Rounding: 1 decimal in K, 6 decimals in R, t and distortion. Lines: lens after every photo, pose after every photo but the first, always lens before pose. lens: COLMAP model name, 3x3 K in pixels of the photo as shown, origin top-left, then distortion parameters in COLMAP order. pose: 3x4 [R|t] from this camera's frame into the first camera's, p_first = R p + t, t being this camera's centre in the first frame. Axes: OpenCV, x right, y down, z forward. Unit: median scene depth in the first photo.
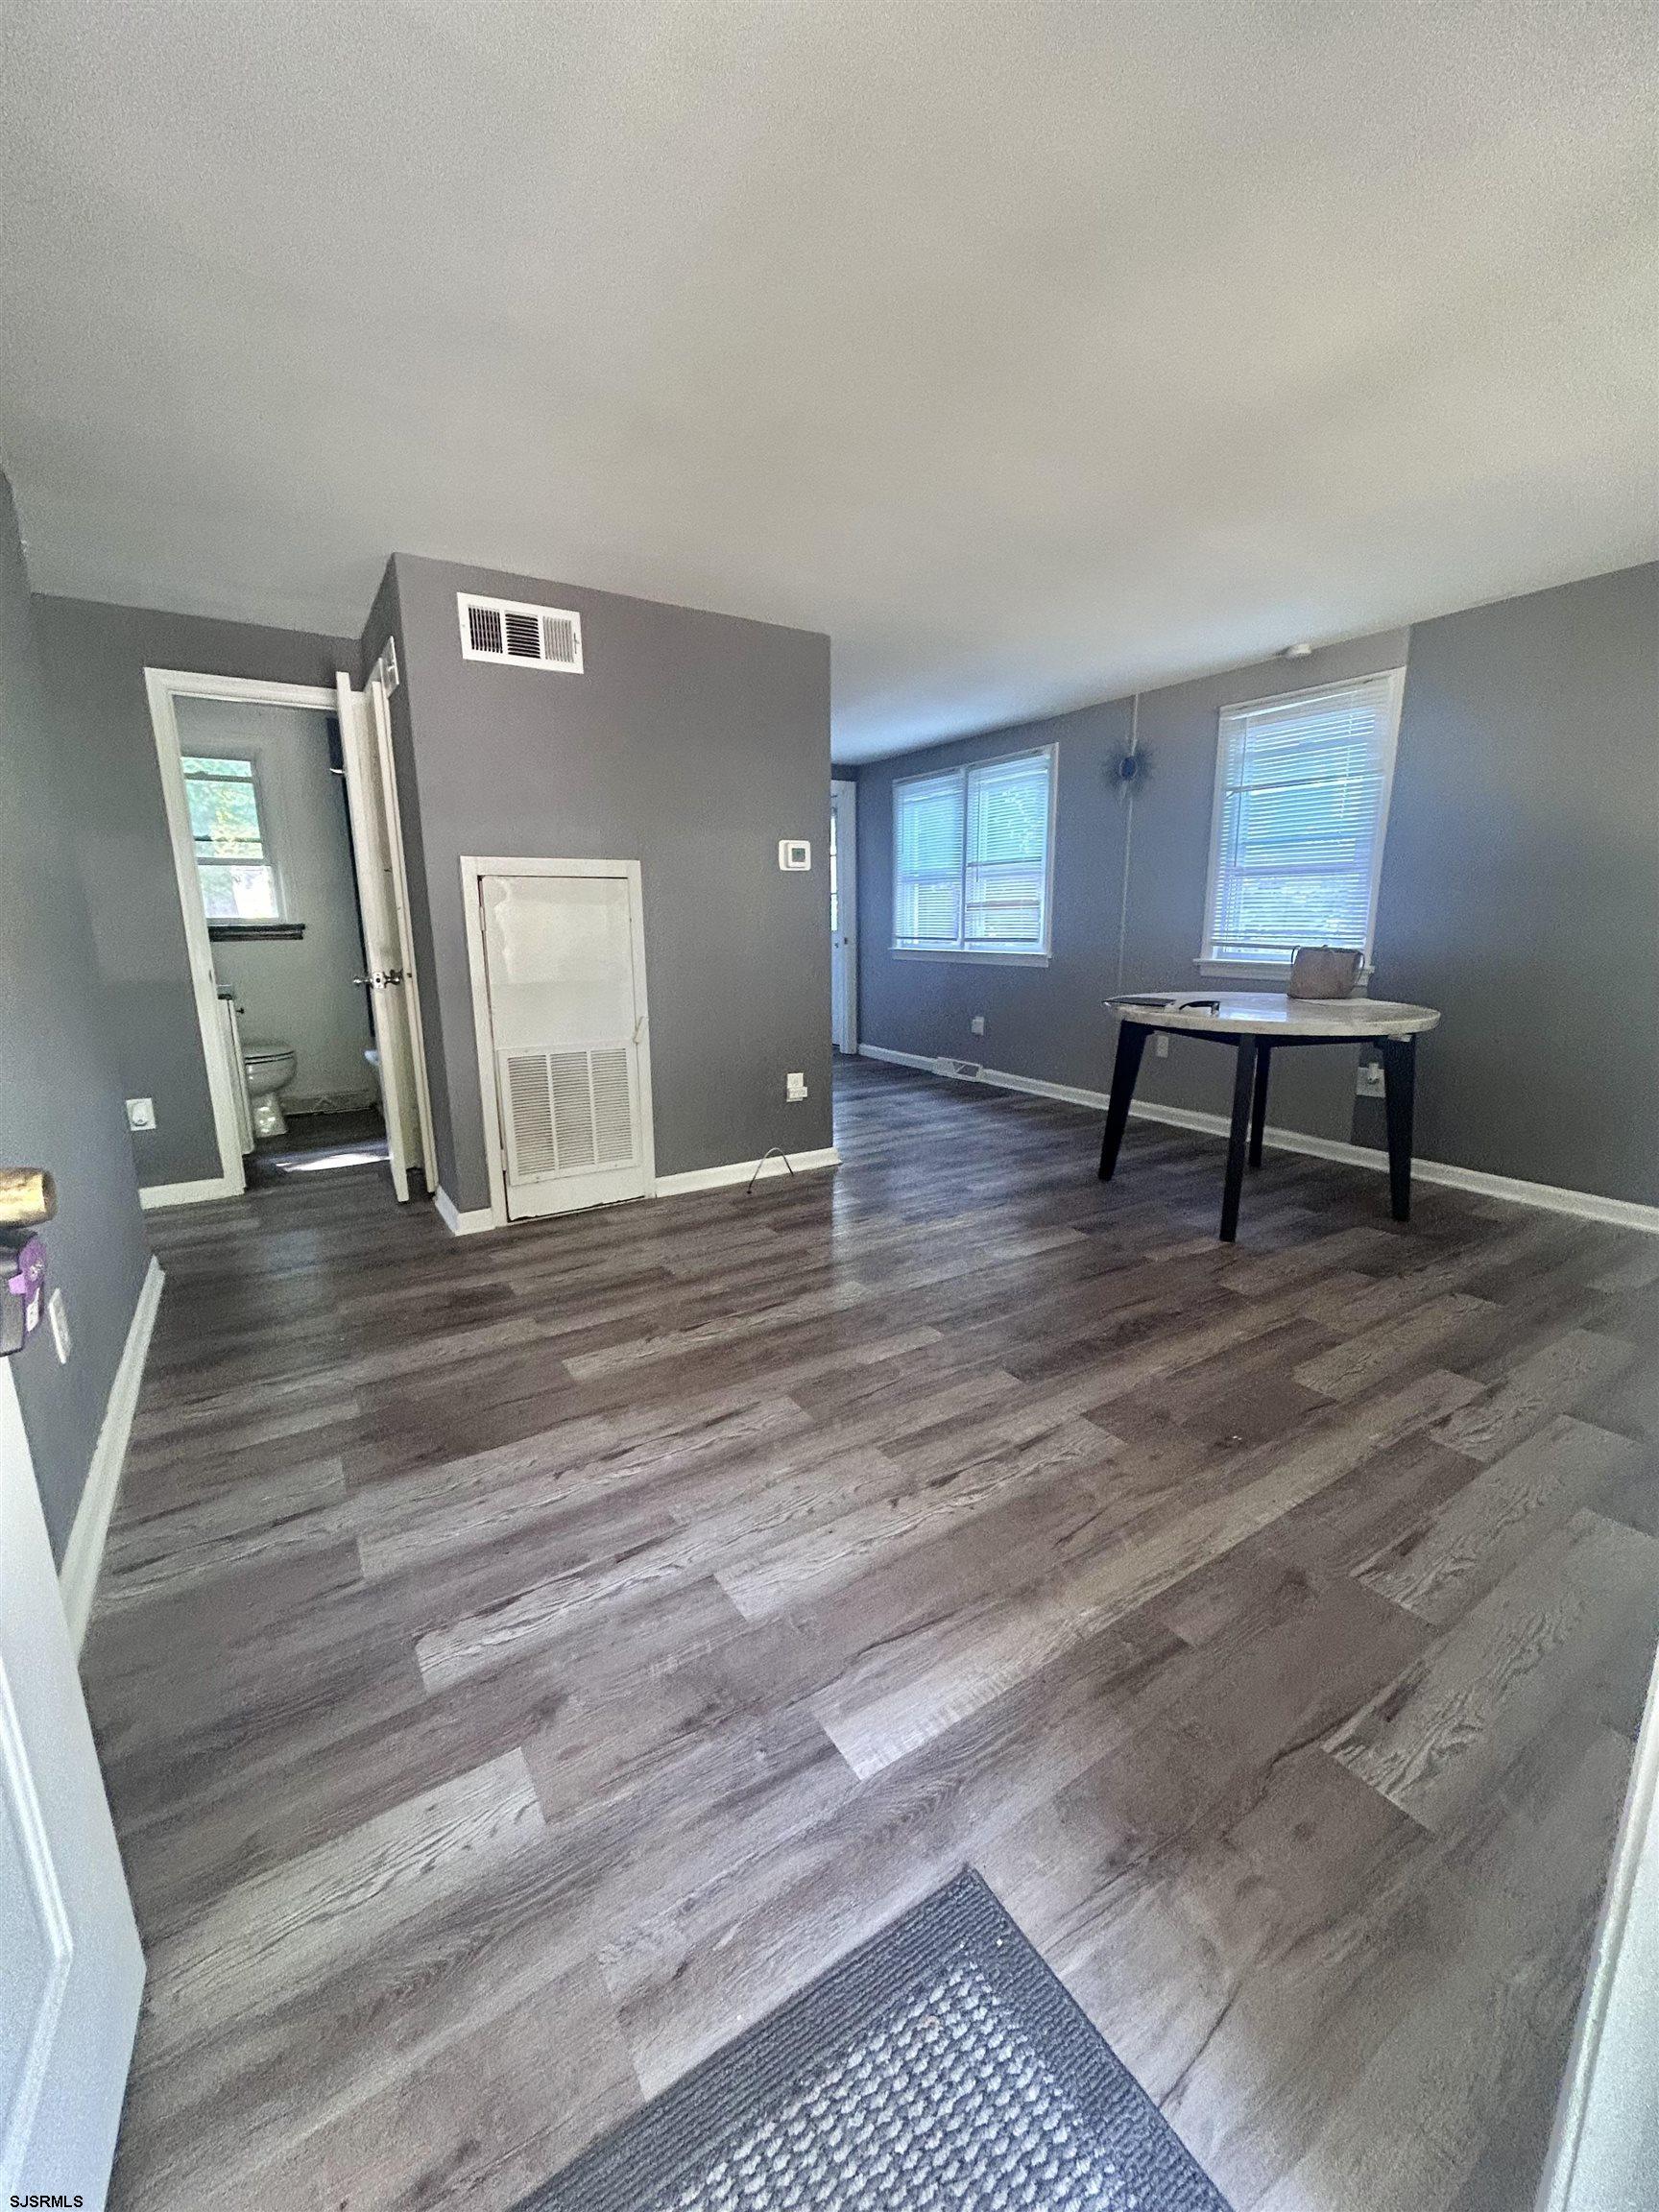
lens RADIAL K [[891.1, 0, 837.0], [0, 891.1, 1108.8], [0, 0, 1]] dist [0.002033, 0.000090]
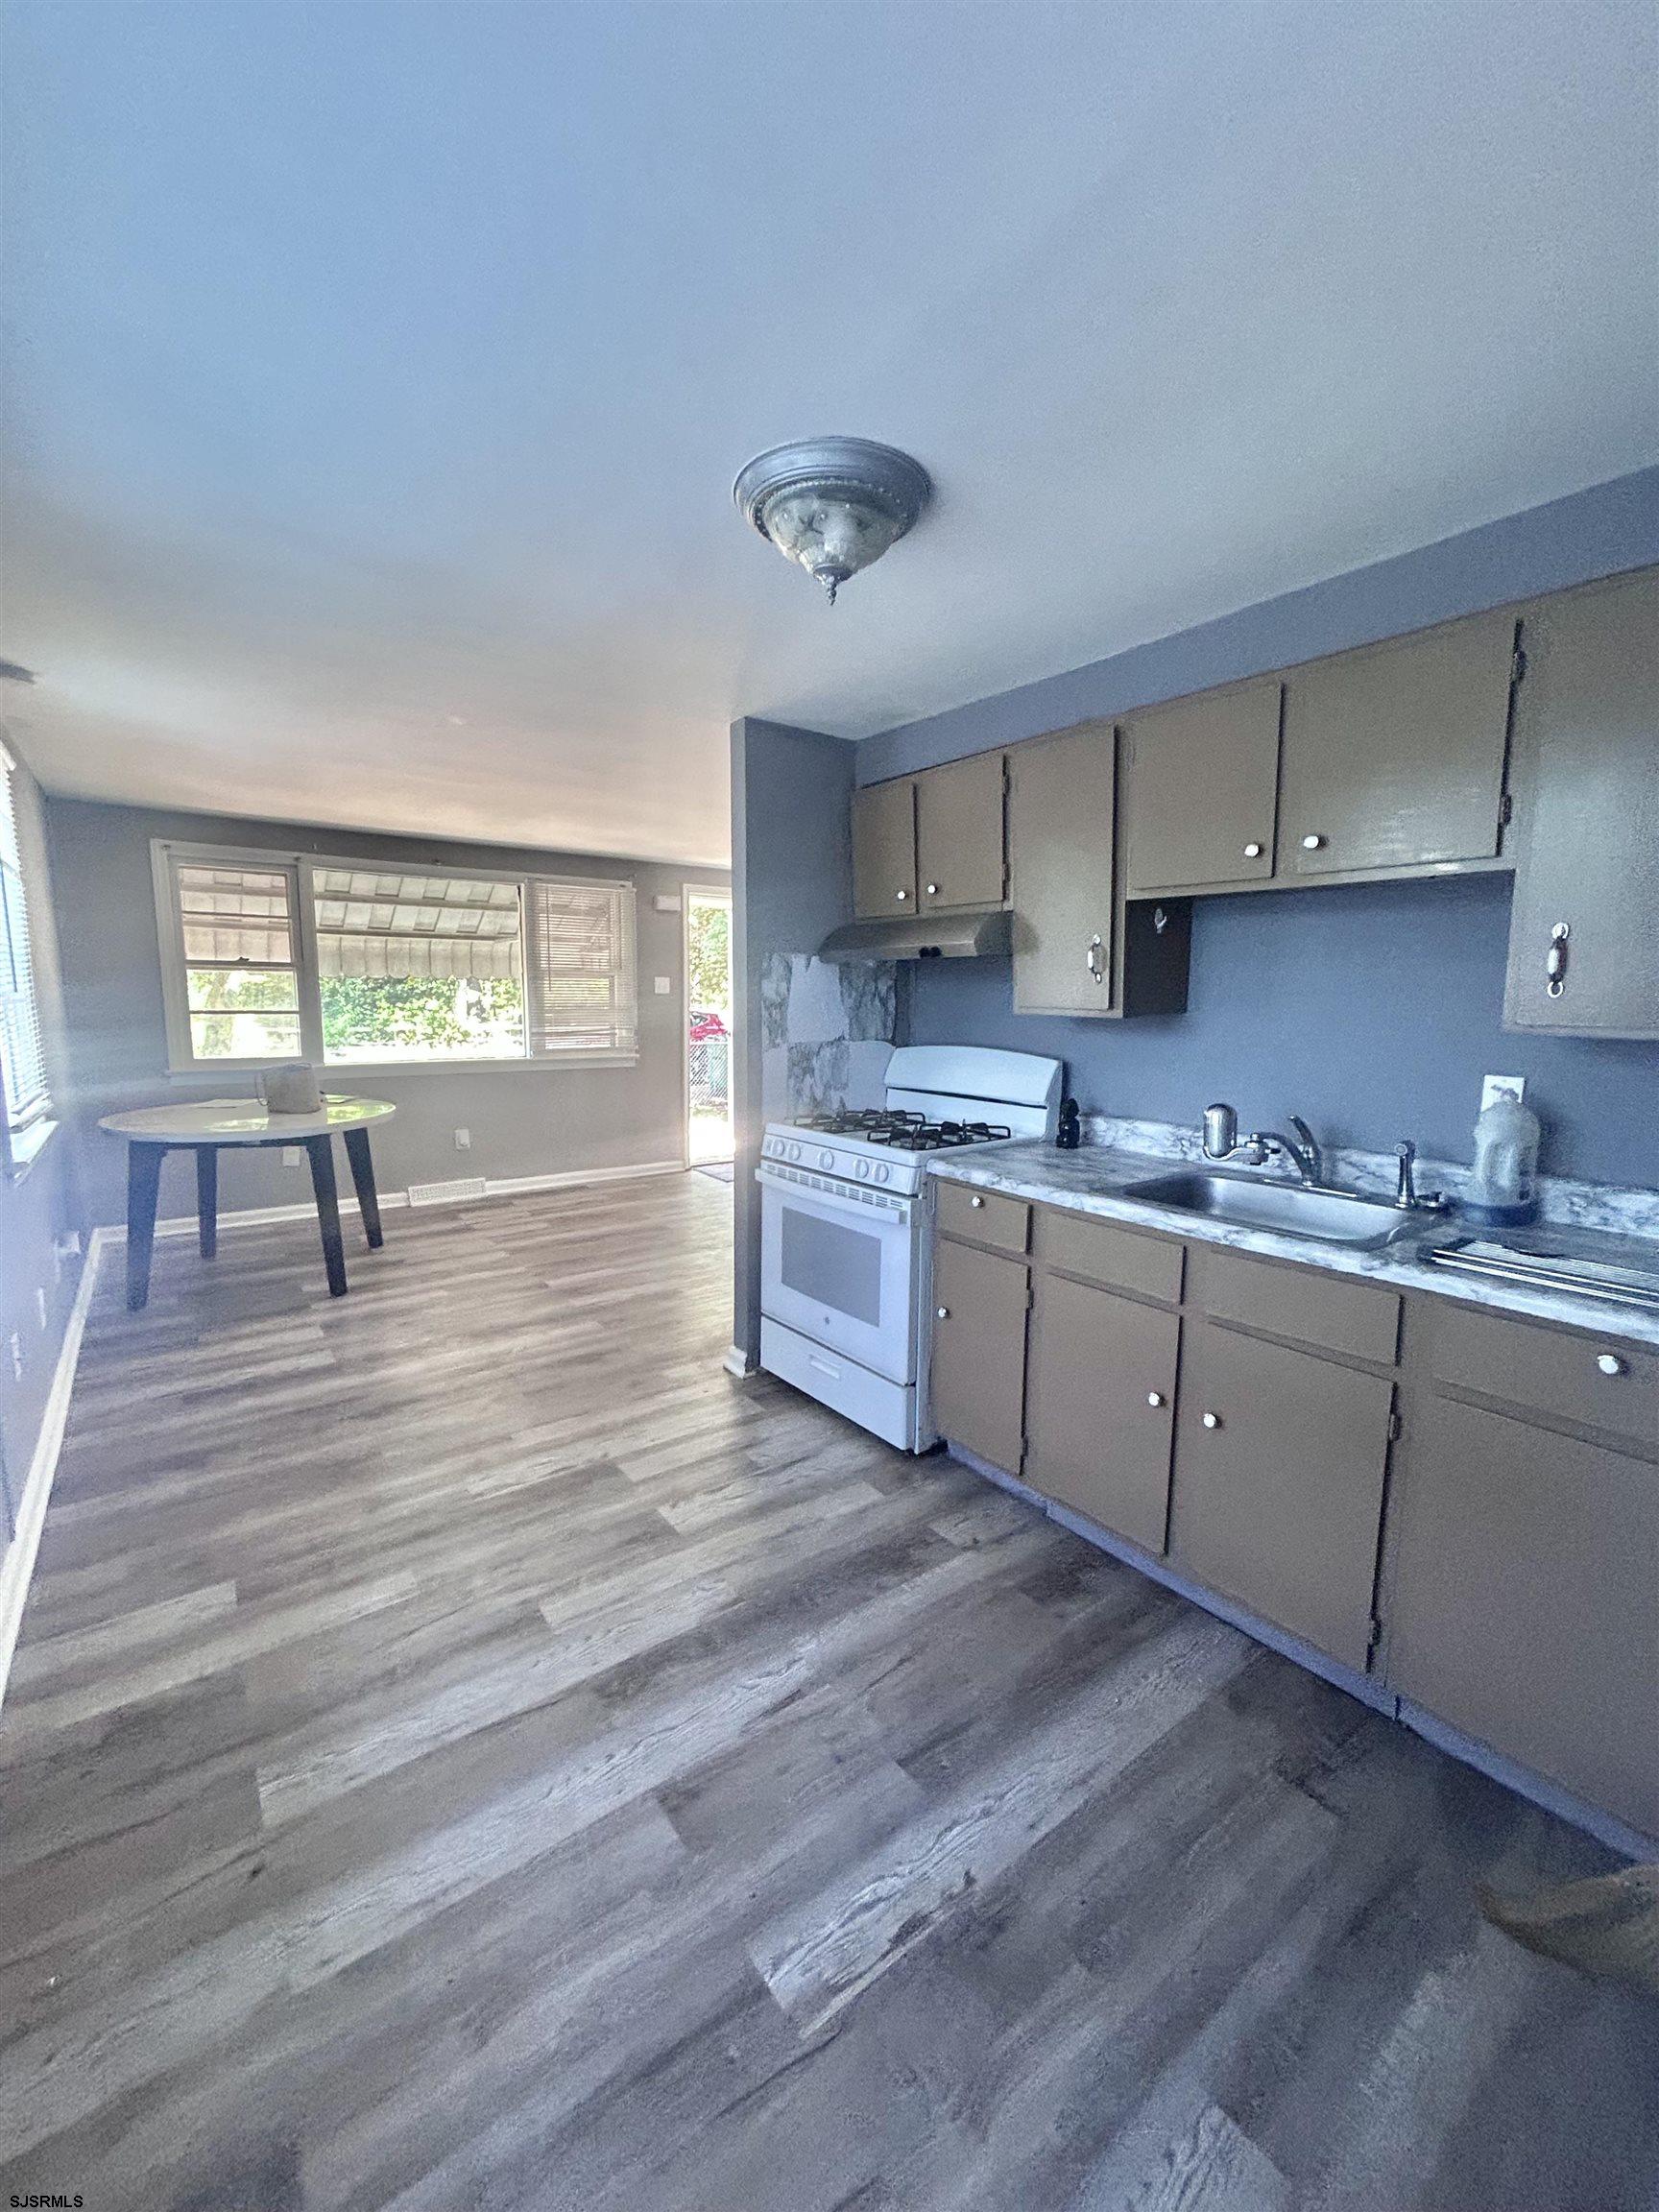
lens RADIAL K [[891.1, 0, 831.1], [0, 891.1, 1103.9], [0, 0, 1]] dist [0.002033, 0.000090]
pose [[-0.997796, 0.006594, -0.066022, -0.043062], [-0.016031, 0.941608, 0.336330, -0.473142], [0.064384, 0.336647, -0.939427, 1.864967]]
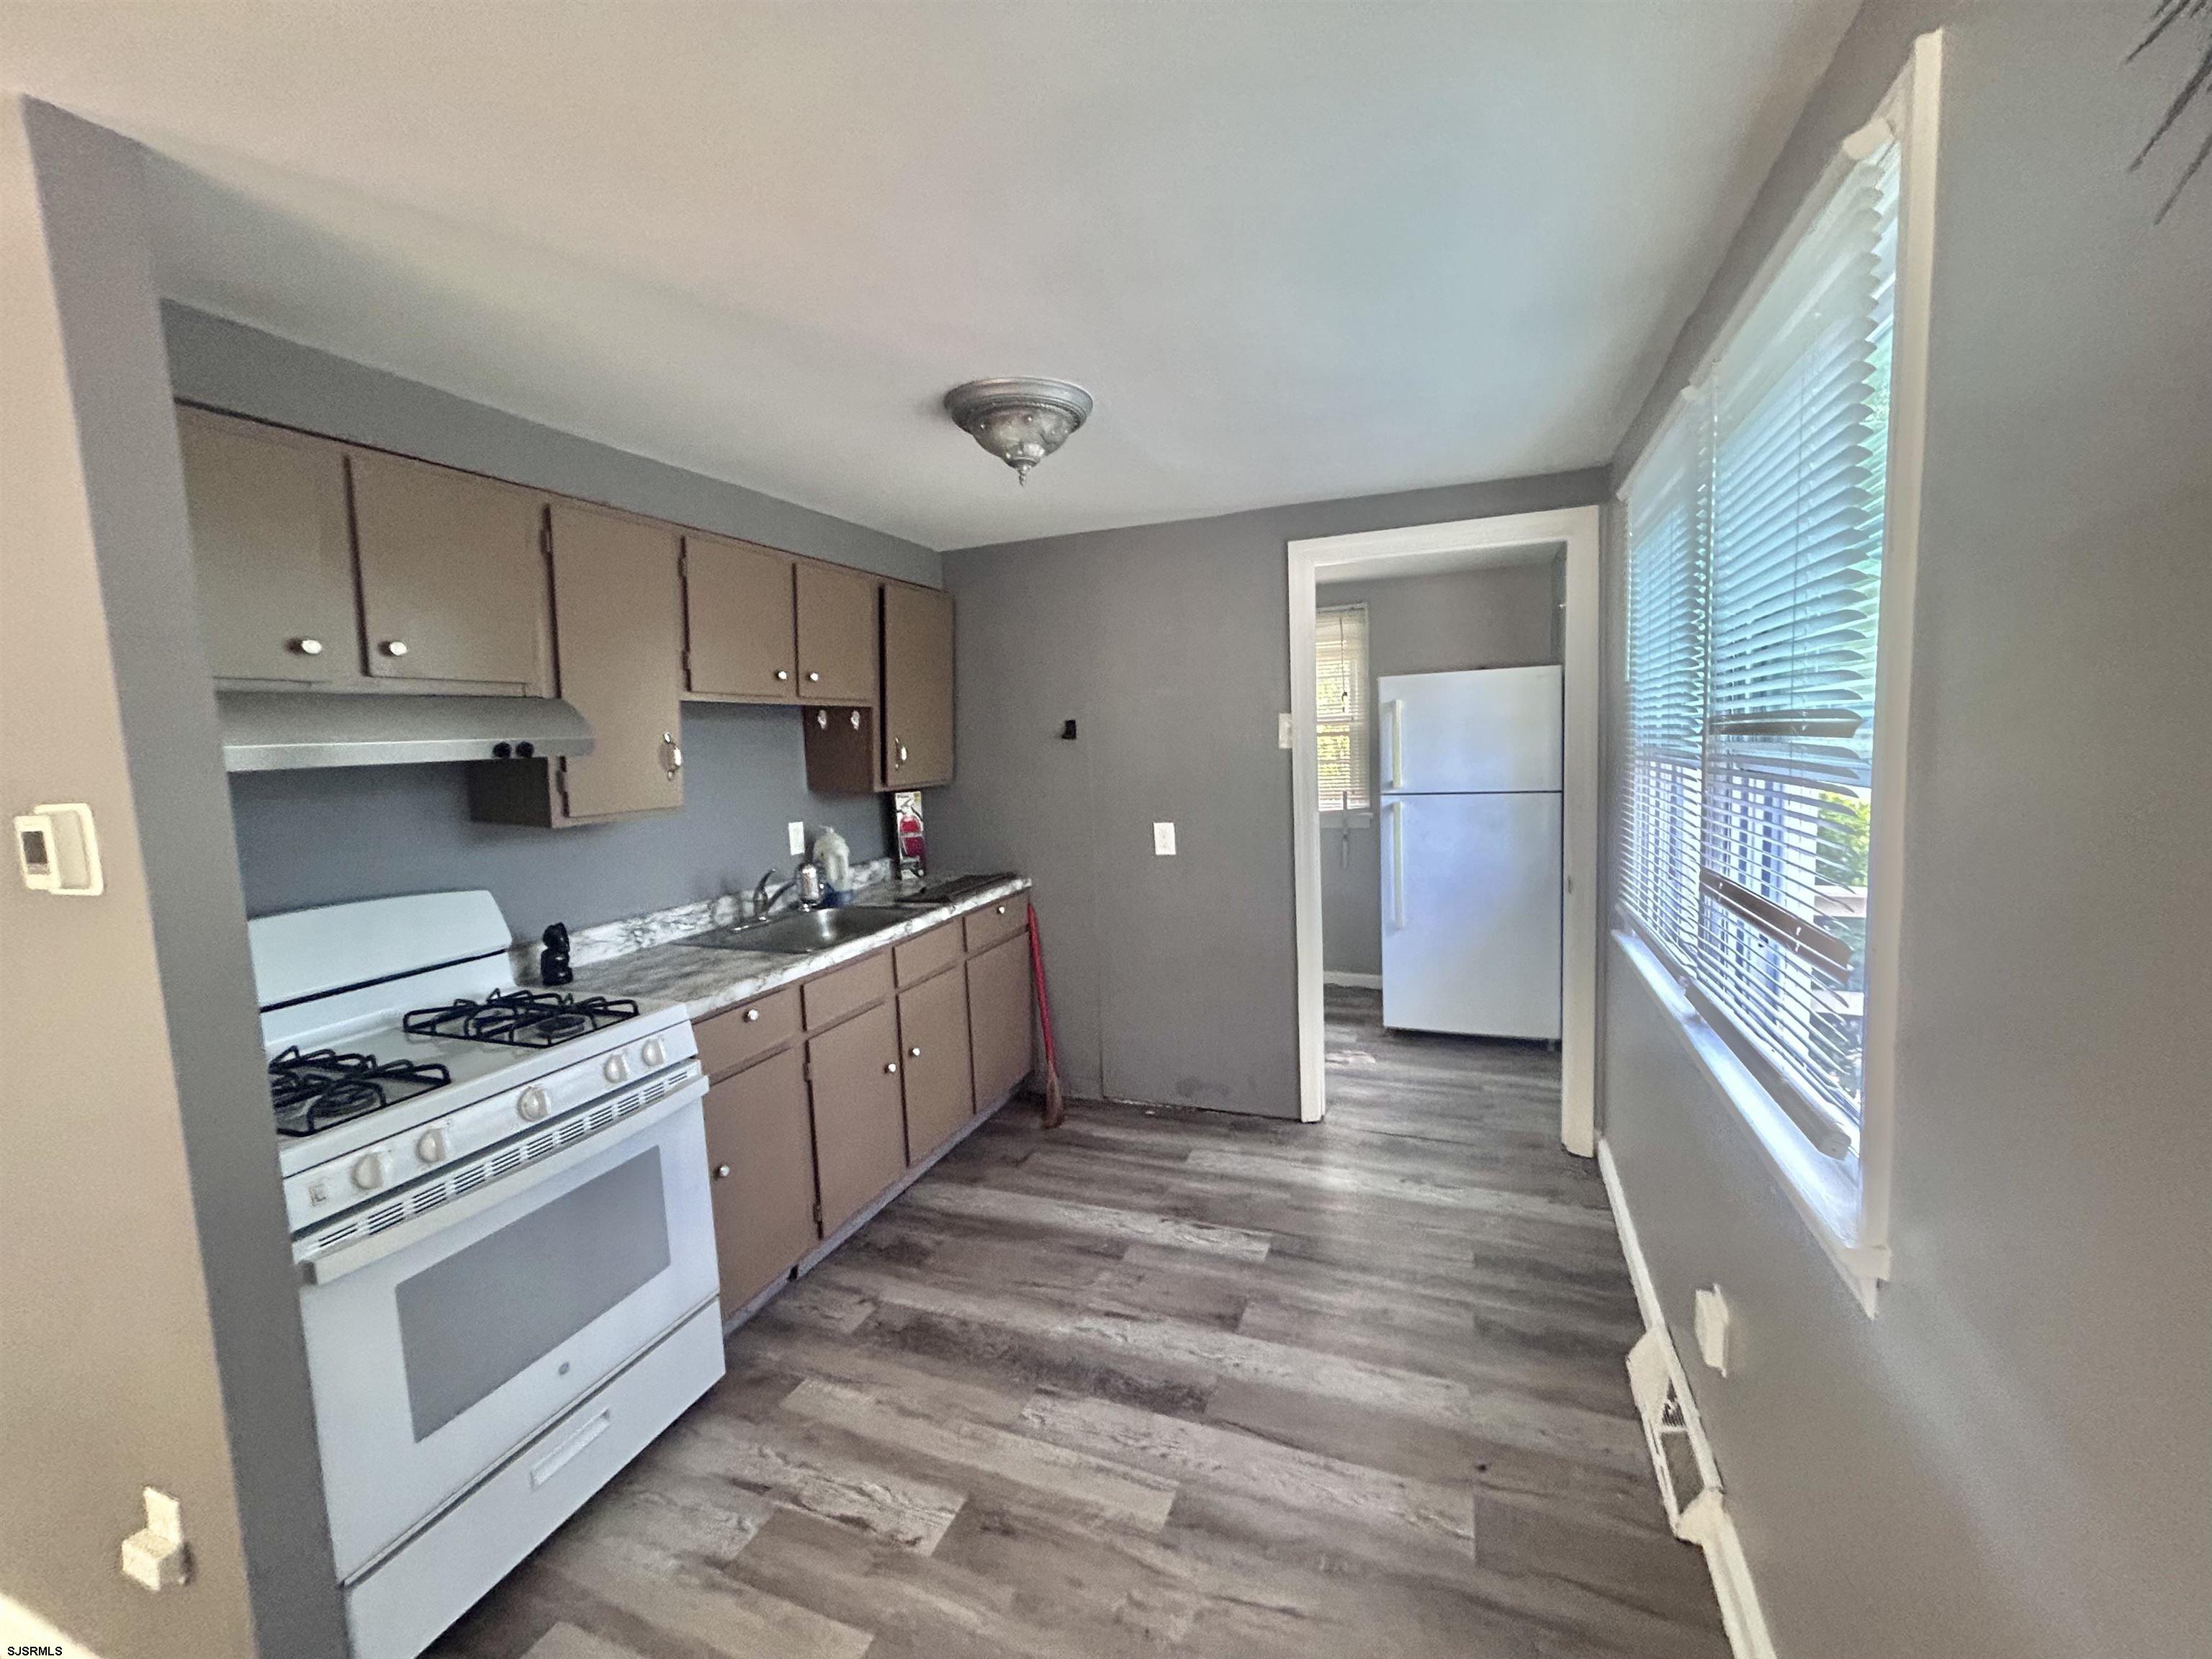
lens RADIAL K [[891.1, 0, 1114.3], [0, 891.1, 815.2], [0, 0, 1]] dist [0.002033, 0.000090]
pose [[0.578386, 0.060023, -0.813552, 0.427479], [-0.139952, 0.989804, -0.026471, -0.344276], [0.803668, 0.129169, 0.580889, 1.127245]]
